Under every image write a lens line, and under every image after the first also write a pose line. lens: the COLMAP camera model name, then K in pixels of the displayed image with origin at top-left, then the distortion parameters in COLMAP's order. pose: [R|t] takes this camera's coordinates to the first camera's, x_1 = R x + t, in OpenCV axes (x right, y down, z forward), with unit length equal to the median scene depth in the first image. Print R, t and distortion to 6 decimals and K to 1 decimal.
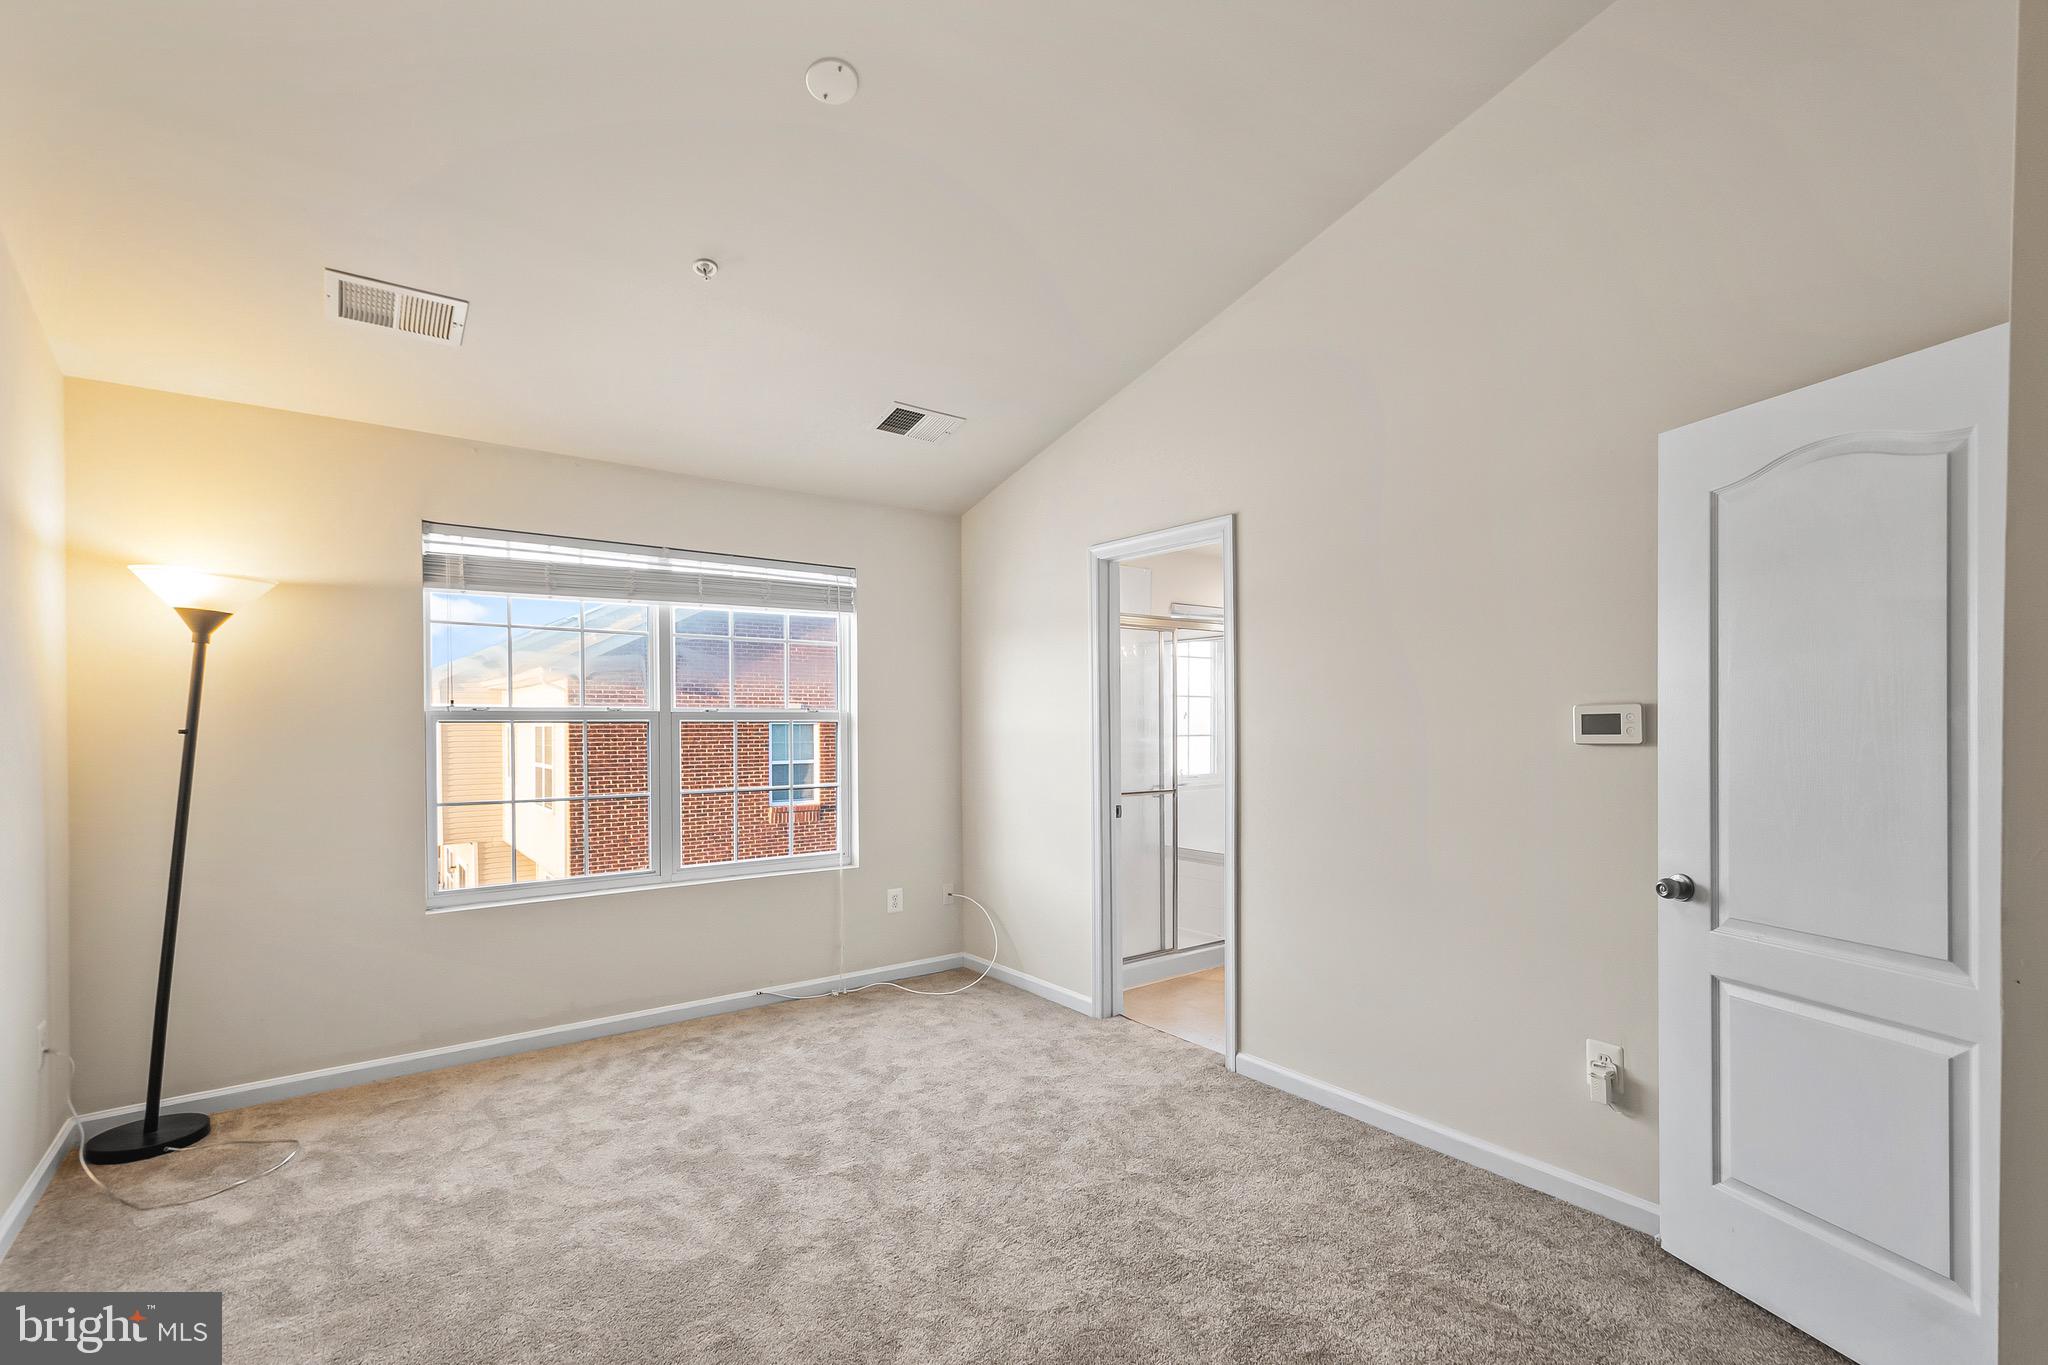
lens RADIAL K [[920.6, 0, 1033.5], [0, 920.6, 699.4], [0, 0, 1]] dist [0.002821, -0.000292]
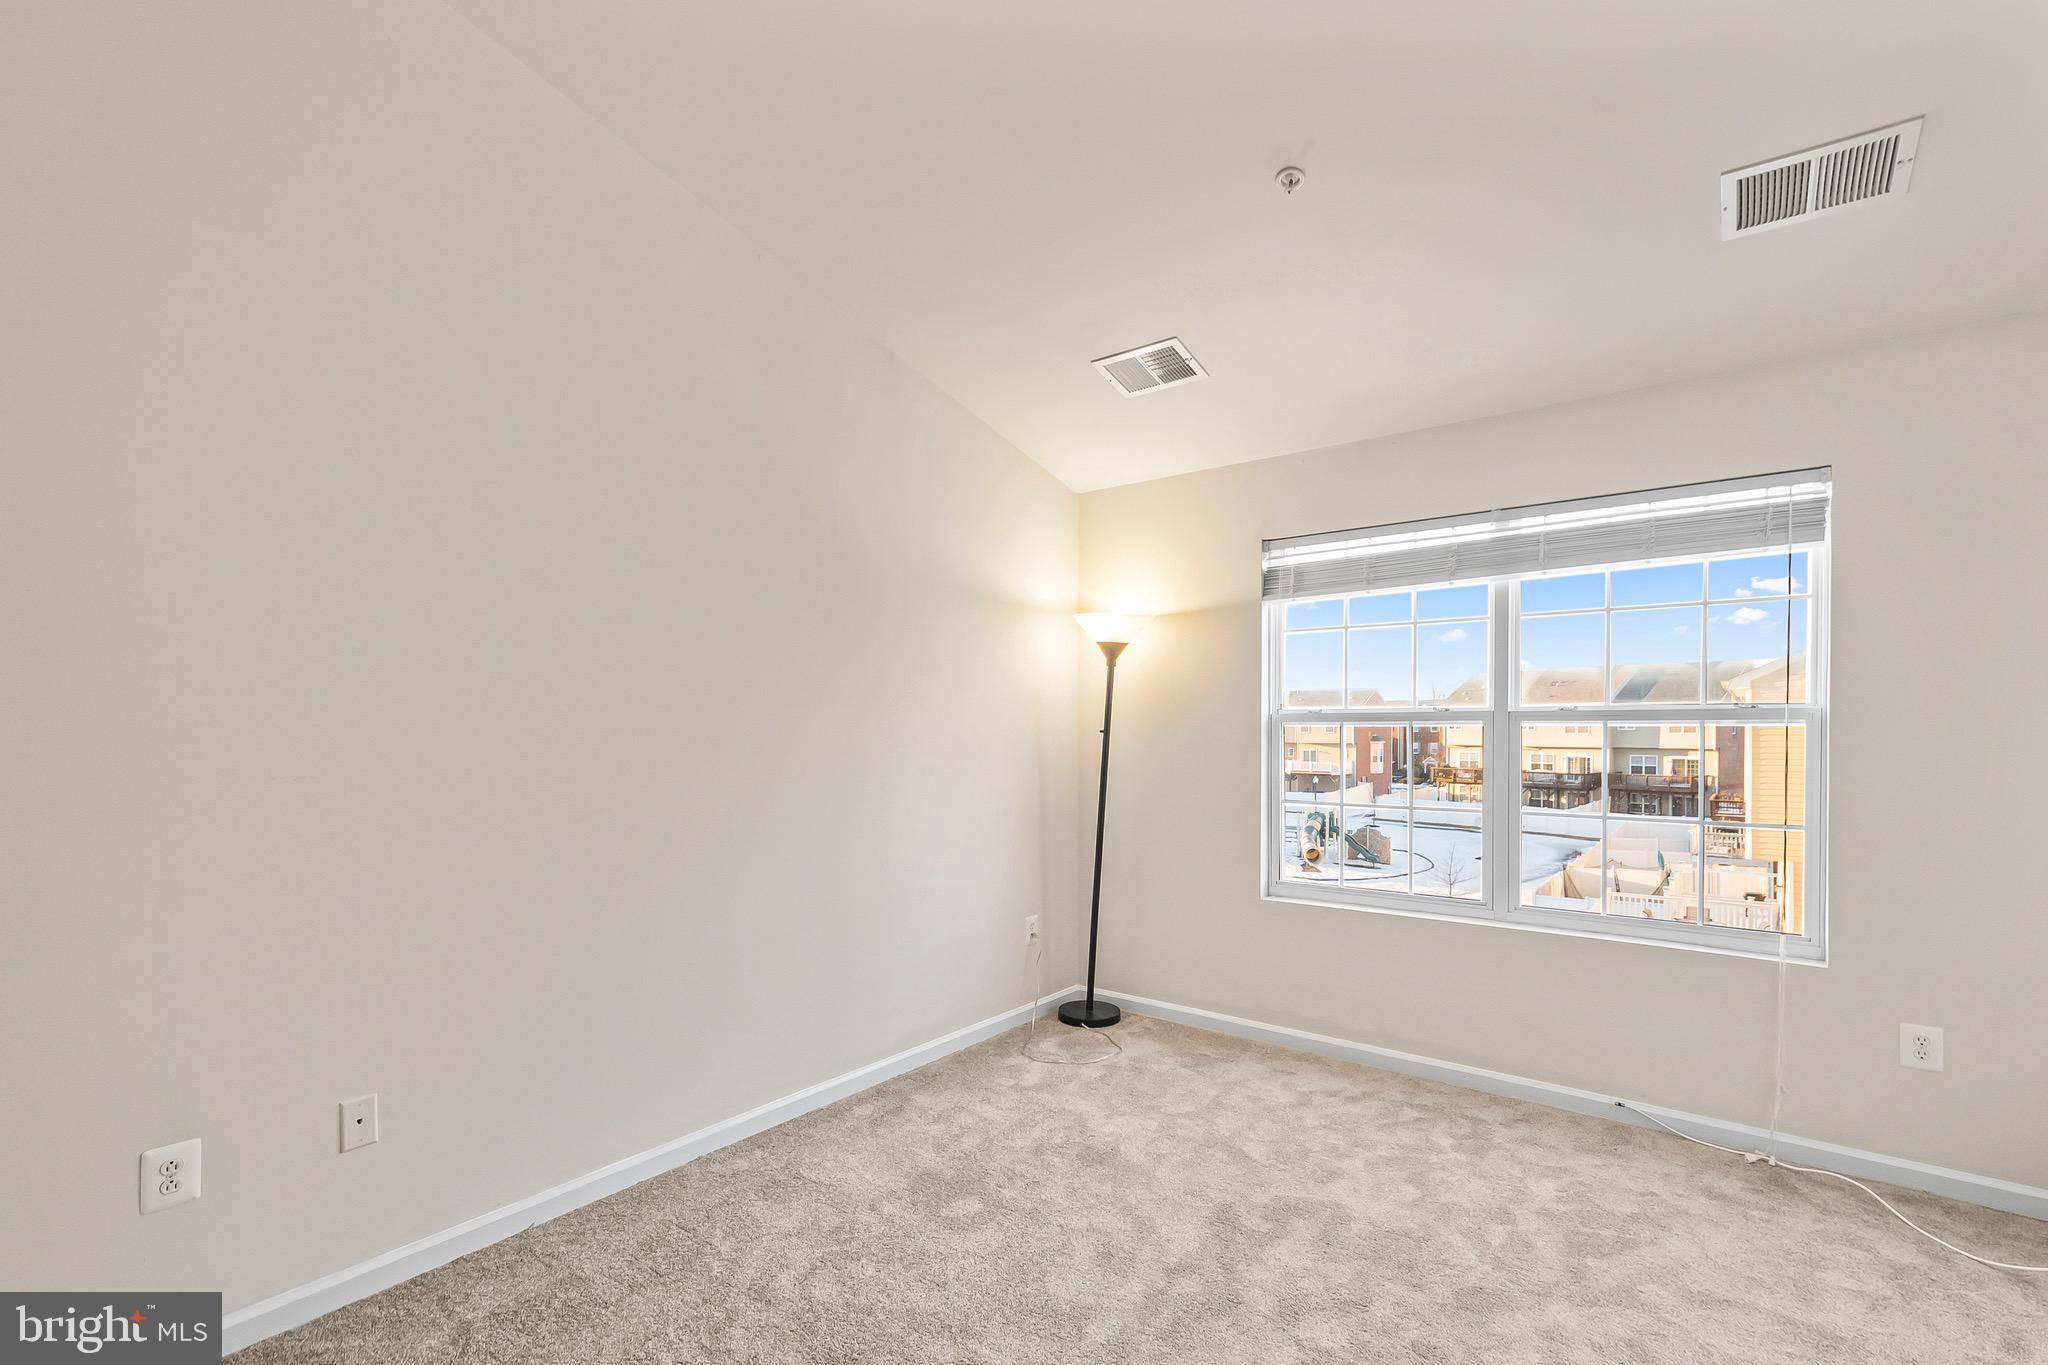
lens RADIAL K [[909.9, 0, 1028.1], [0, 909.9, 722.0], [0, 0, 1]] dist [0.001065, -0.000365]
pose [[0.258309, -0.000678, -0.966062, 0.309066], [0.025229, 0.999663, 0.006044, 0.008490], [0.965733, -0.025934, 0.258239, 0.445317]]
